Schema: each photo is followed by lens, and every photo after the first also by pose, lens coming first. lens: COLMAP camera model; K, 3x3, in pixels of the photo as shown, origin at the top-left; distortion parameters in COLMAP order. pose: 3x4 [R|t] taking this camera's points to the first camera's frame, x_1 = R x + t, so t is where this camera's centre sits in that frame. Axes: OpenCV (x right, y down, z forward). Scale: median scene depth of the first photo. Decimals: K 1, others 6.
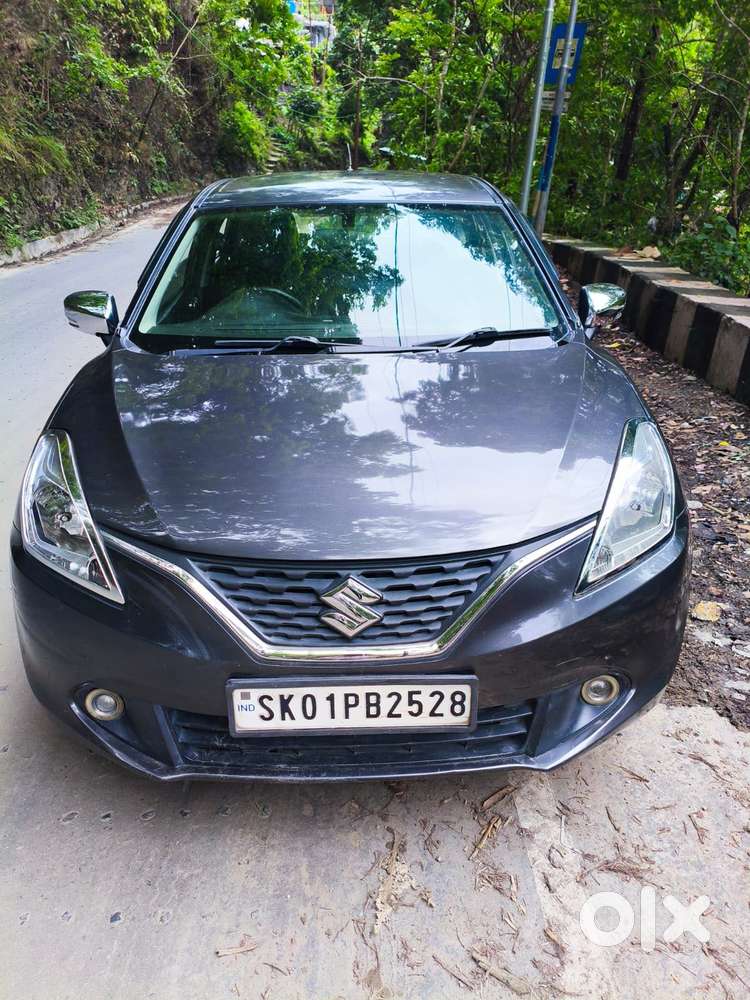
lens RADIAL K [[757.9, 0, 369.8], [0, 757.9, 499.3], [0, 0, 1]] dist [0.021672, -0.039608]
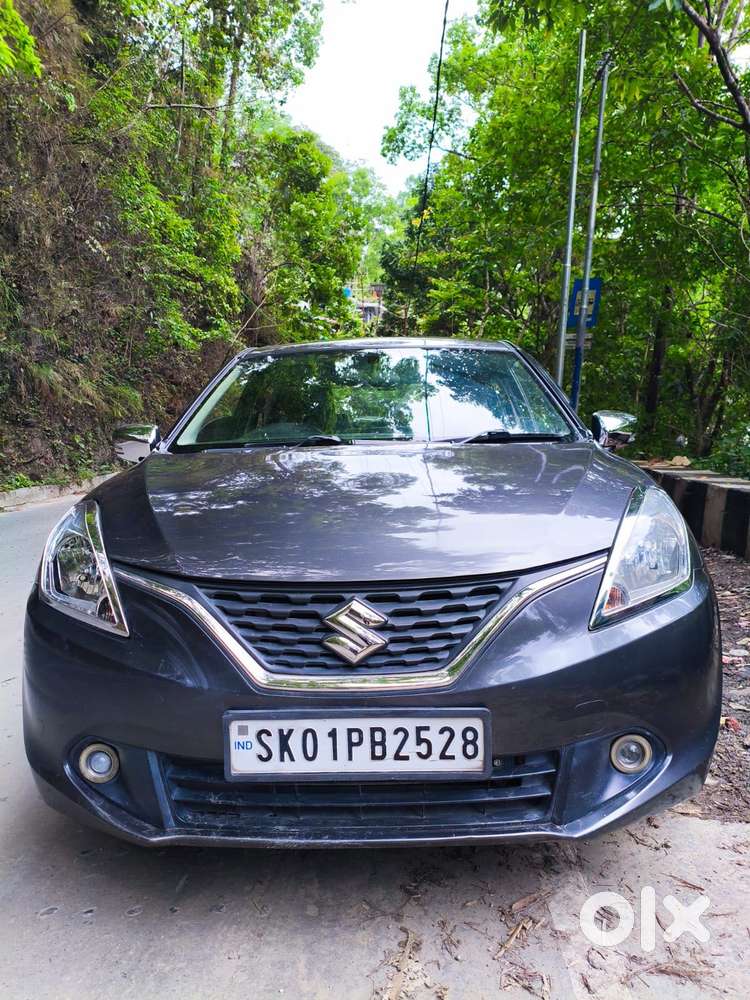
lens RADIAL K [[757.9, 0, 374.8], [0, 757.9, 502.2], [0, 0, 1]] dist [0.021672, -0.039608]
pose [[0.998414, -0.008912, -0.055580, 0.050681], [-0.008242, 0.953600, -0.300962, 0.250600], [0.055683, 0.300943, 0.952015, 0.022571]]
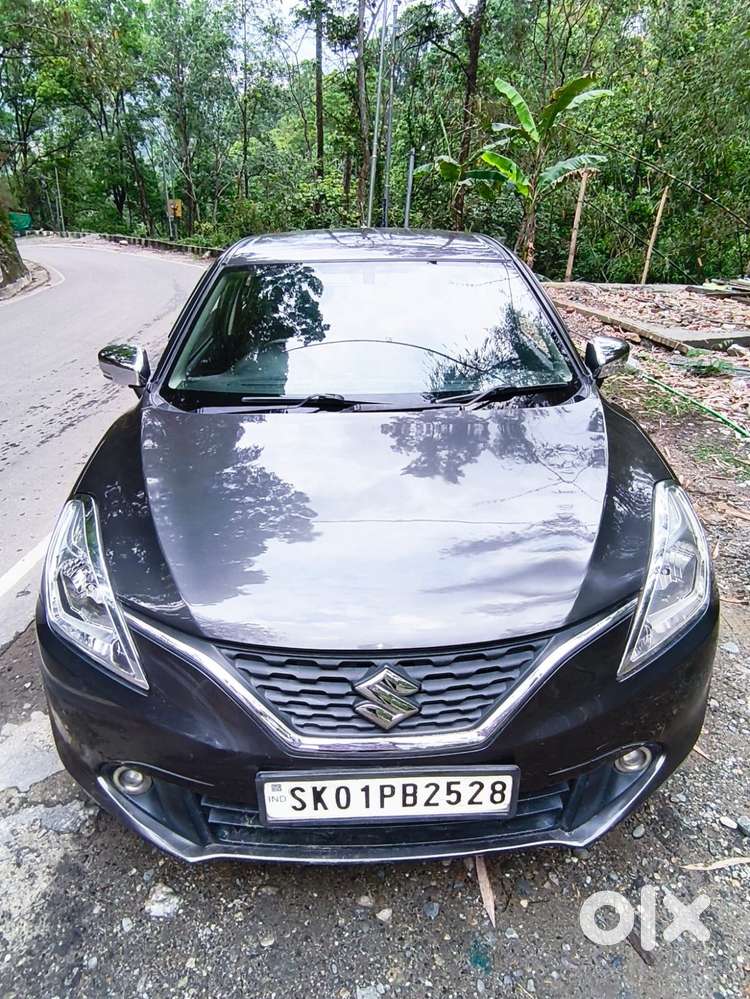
lens RADIAL K [[620.6, 0, 375.8], [0, 620.6, 501.4], [0, 0, 1]] dist [-0.005602, 0.001359]
pose [[0.999954, -0.005000, 0.008146, -0.040165], [0.004891, 0.999898, 0.013408, -0.102755], [-0.008212, -0.013367, 0.999877, 0.207439]]
